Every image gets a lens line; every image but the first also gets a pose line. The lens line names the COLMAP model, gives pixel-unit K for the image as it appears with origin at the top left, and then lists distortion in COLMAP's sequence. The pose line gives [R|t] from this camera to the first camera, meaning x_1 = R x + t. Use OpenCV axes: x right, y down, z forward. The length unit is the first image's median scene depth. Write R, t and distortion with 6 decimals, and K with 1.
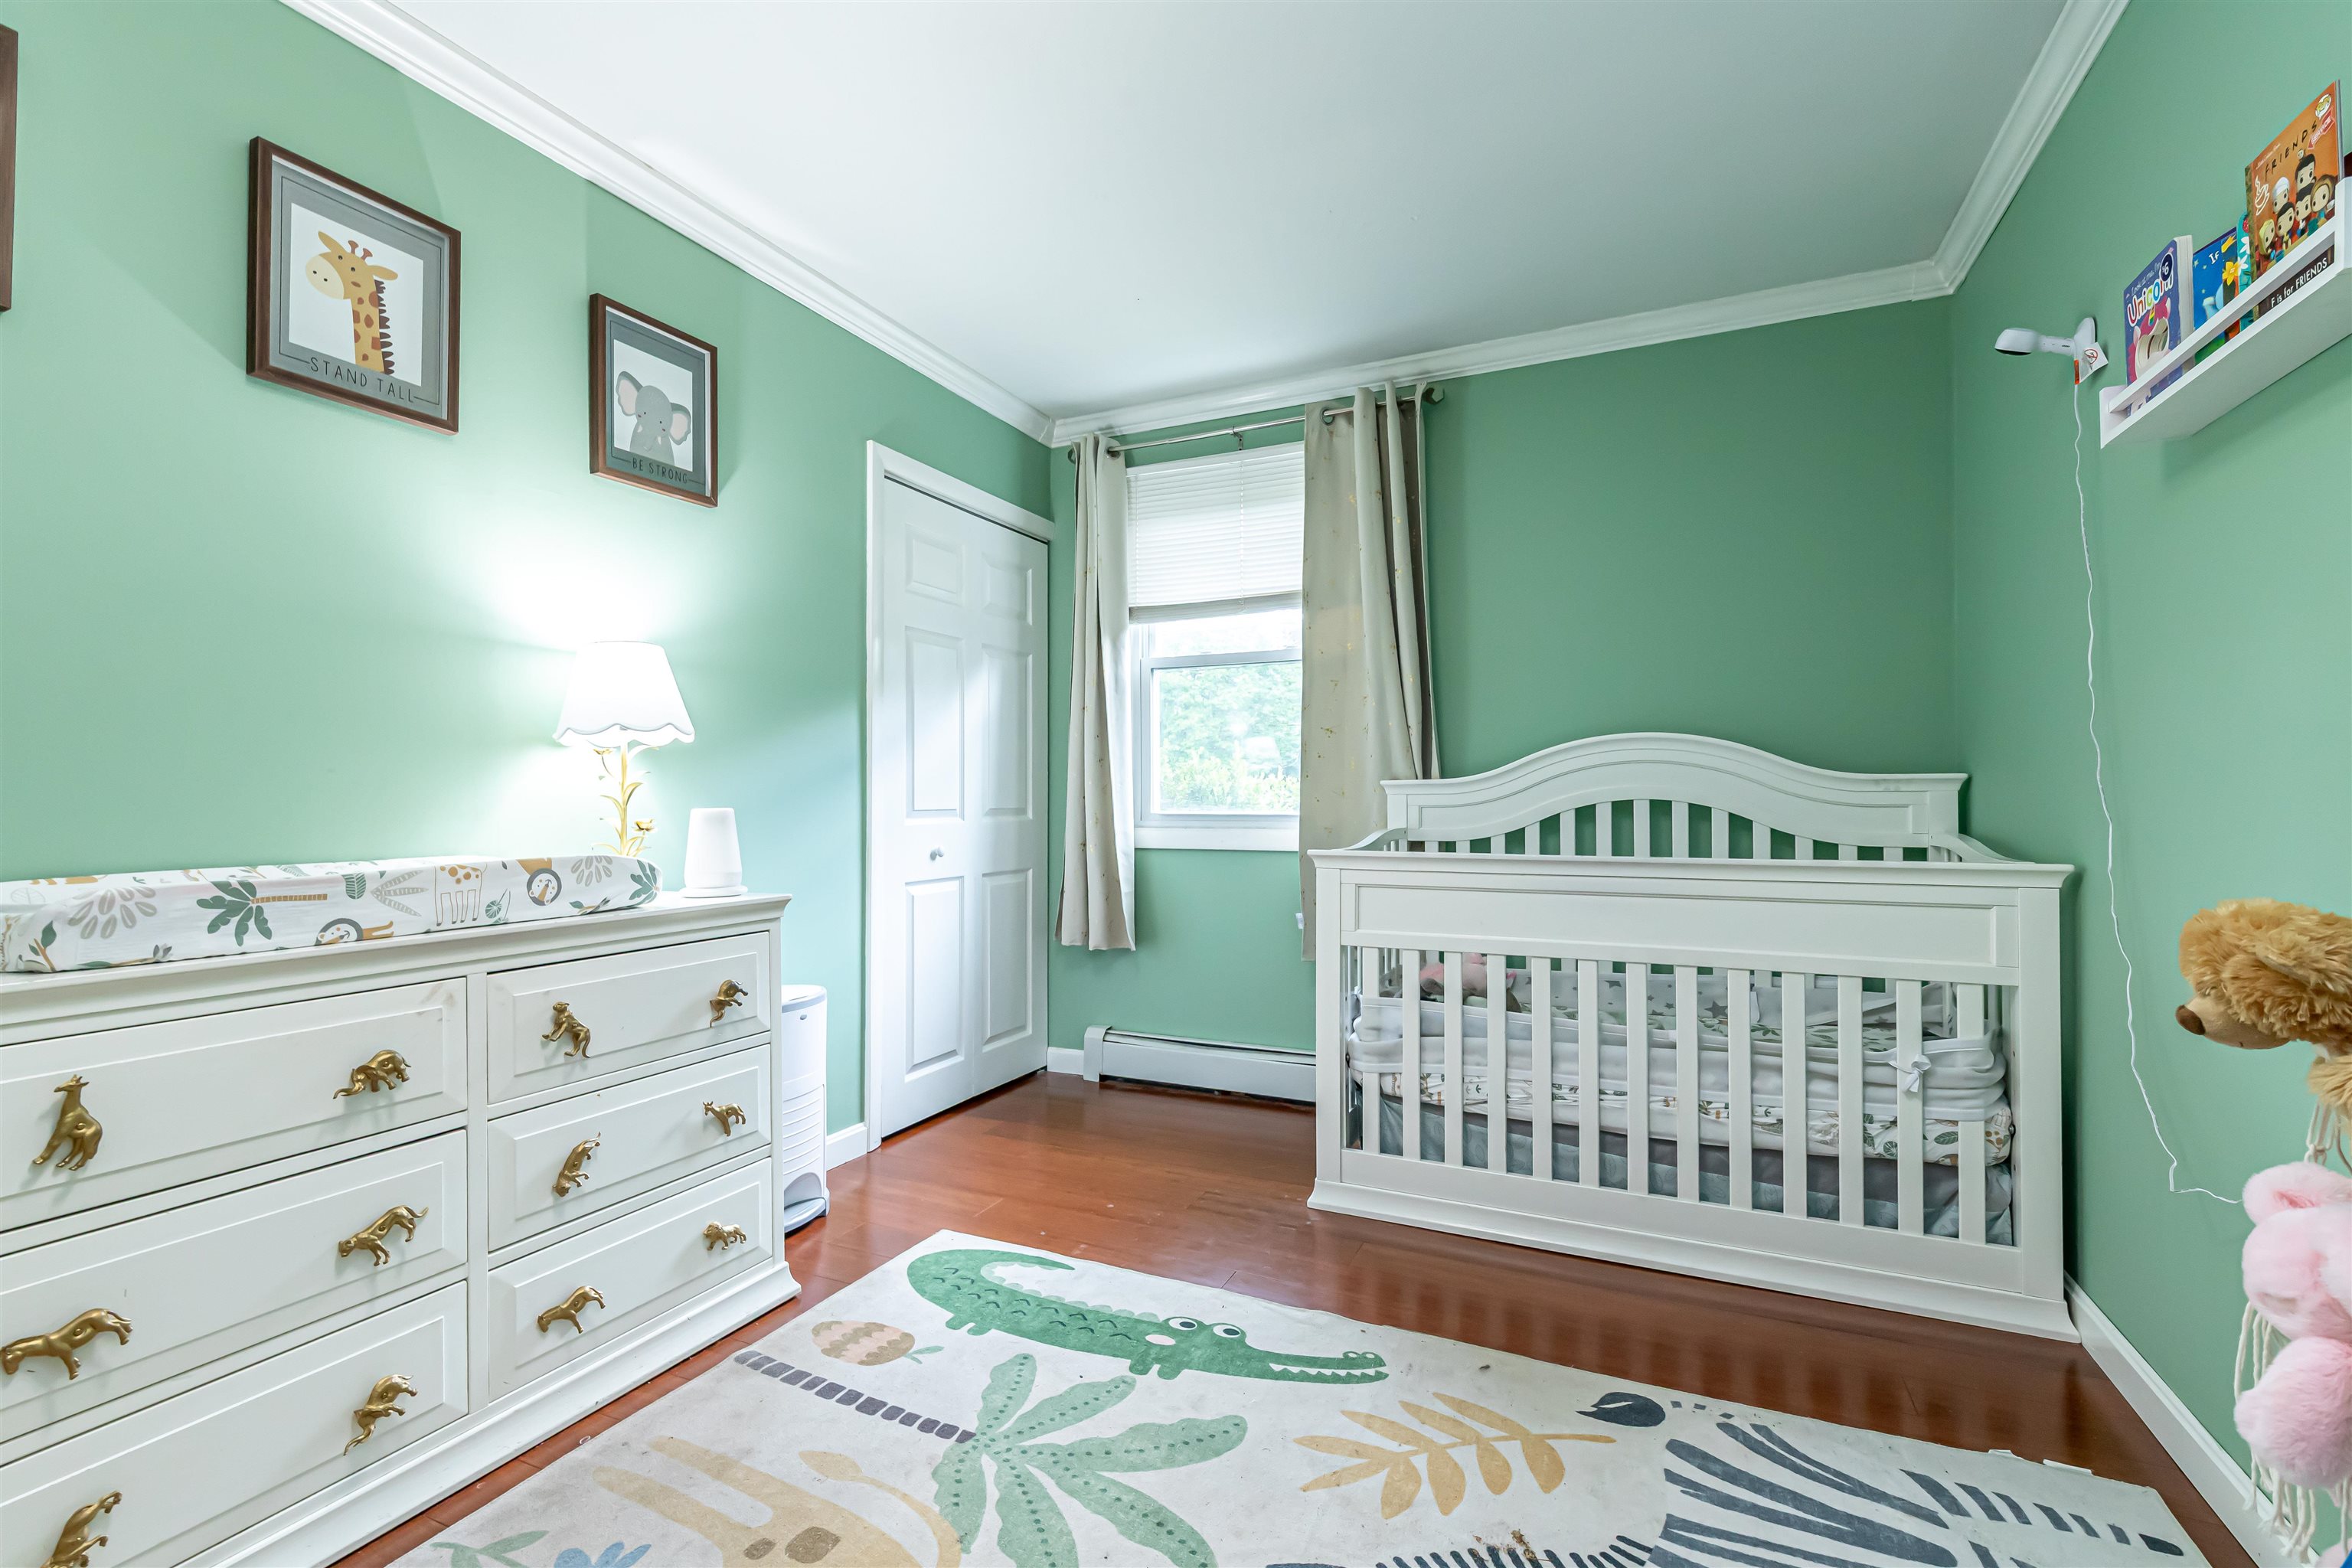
lens RADIAL K [[999.4, 0, 1219.2], [0, 999.4, 791.7], [0, 0, 1]] dist [0.002115, -0.000952]
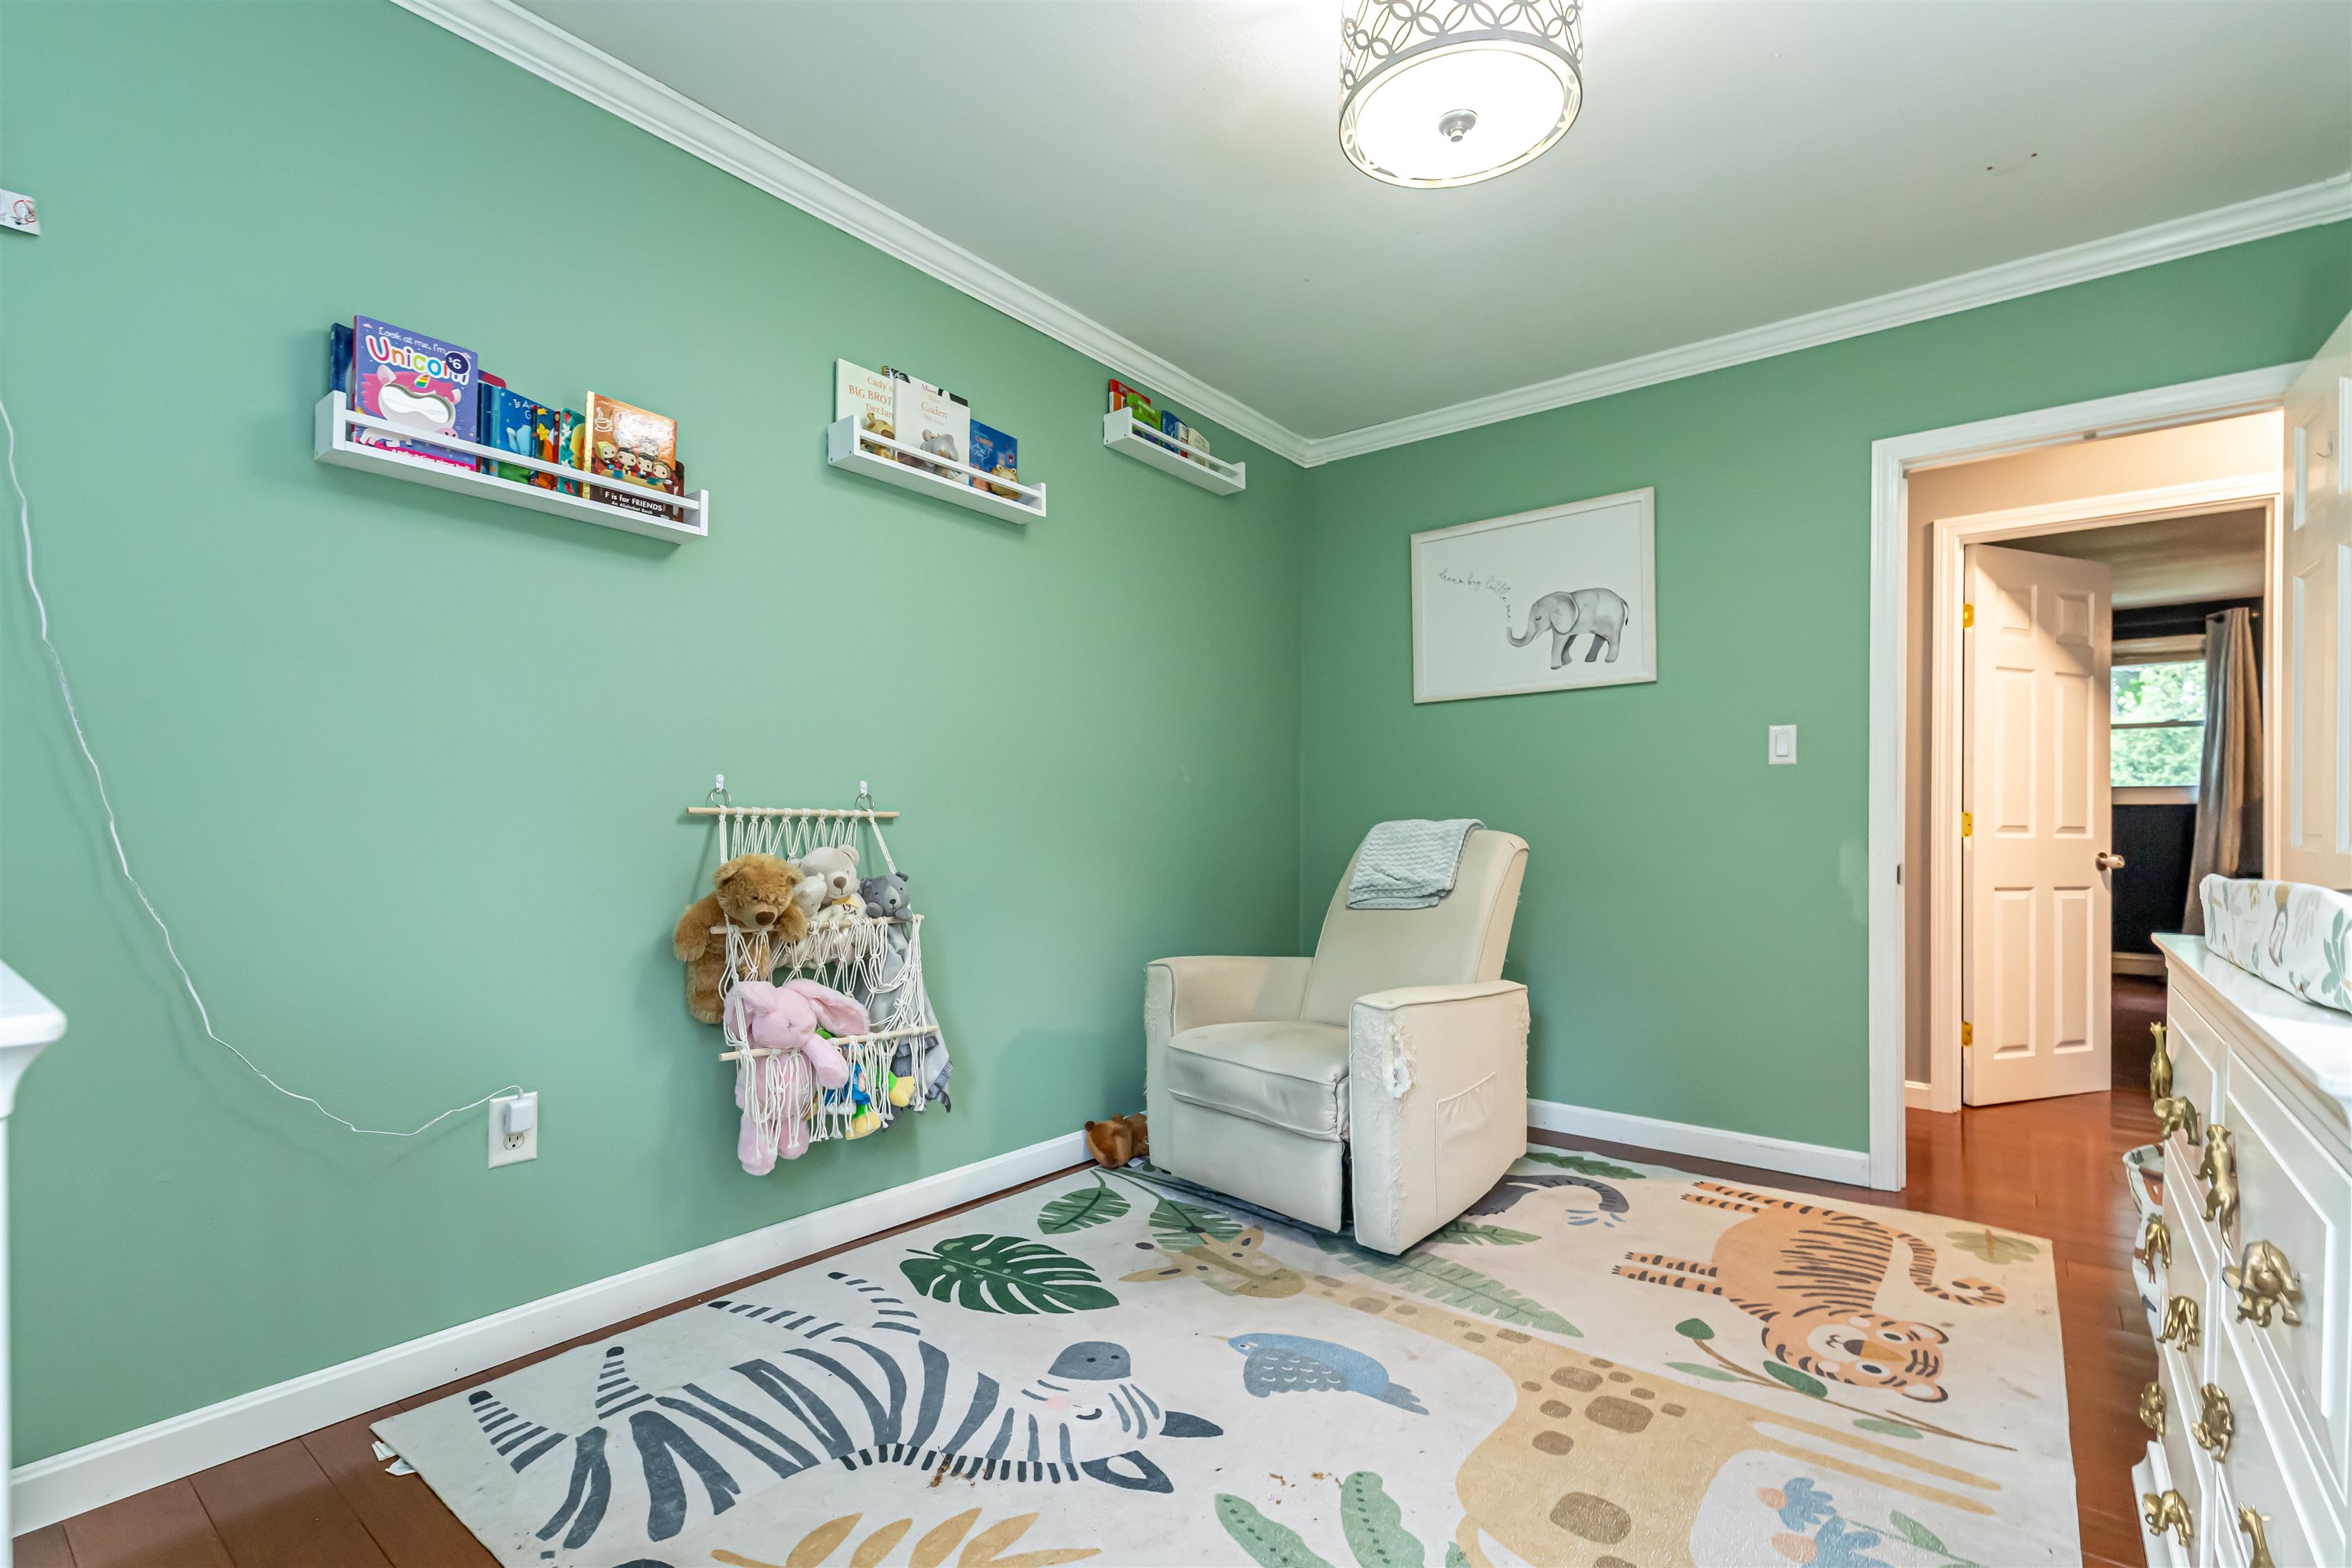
lens RADIAL K [[999.4, 0, 1236.0], [0, 999.4, 824.4], [0, 0, 1]] dist [0.002115, -0.000952]
pose [[-0.972832, -0.002430, 0.231498, -0.175830], [-0.004501, 0.999954, -0.008419, 0.029355], [-0.231467, -0.009232, -0.972799, 1.323511]]
